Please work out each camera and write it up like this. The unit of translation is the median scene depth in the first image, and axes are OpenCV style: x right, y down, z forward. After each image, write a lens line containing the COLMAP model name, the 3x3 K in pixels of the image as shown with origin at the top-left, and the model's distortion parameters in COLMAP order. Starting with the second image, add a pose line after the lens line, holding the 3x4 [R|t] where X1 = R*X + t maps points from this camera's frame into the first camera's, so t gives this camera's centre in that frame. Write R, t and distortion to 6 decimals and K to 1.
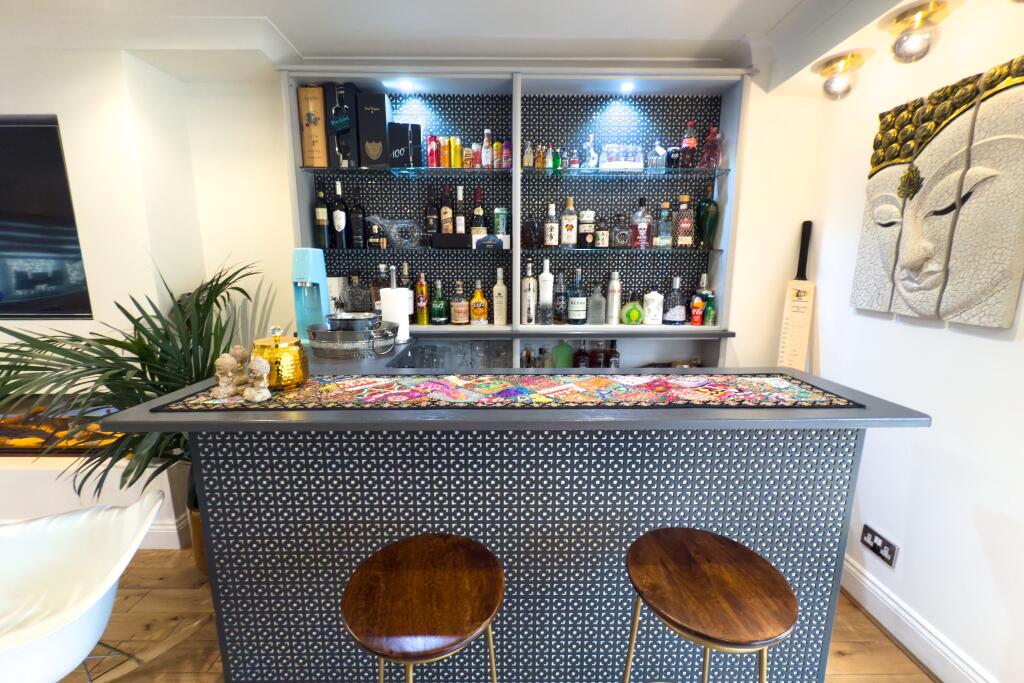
lens RADIAL K [[408.7, 0, 512.0], [0, 408.7, 341.5], [0, 0, 1]] dist [0.001119, 0.000103]
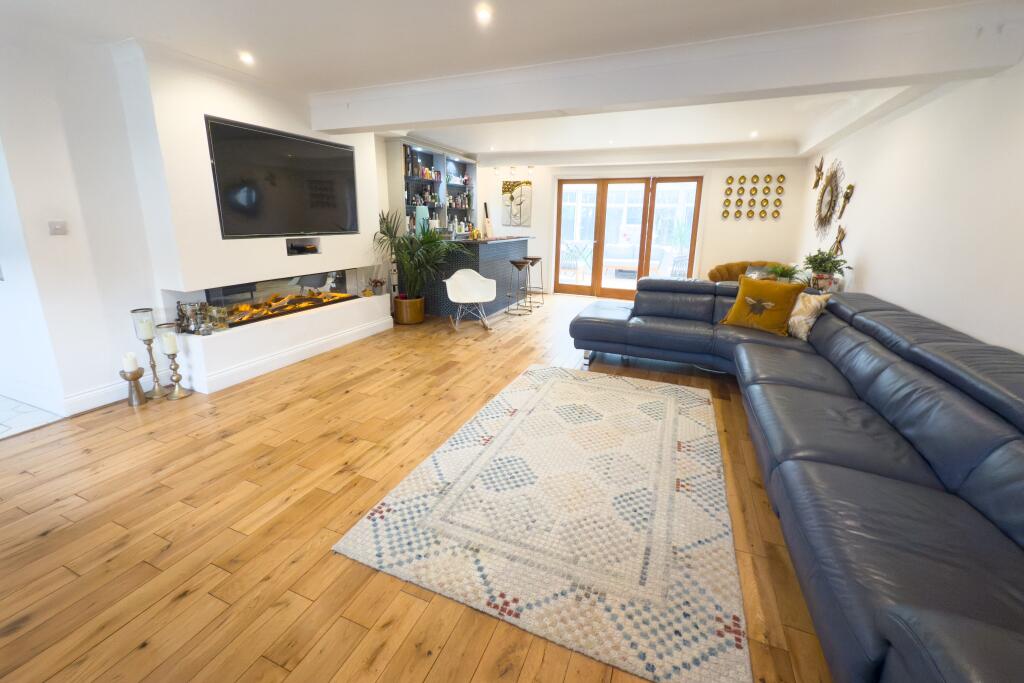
lens RADIAL K [[408.7, 0, 512.0], [0, 408.7, 341.5], [0, 0, 1]] dist [0.001119, 0.000103]
pose [[0.393000, -0.256582, 0.883015, -3.000009], [0.153448, 0.965116, 0.212144, 0.194275], [-0.906645, 0.052124, 0.418663, -0.784669]]
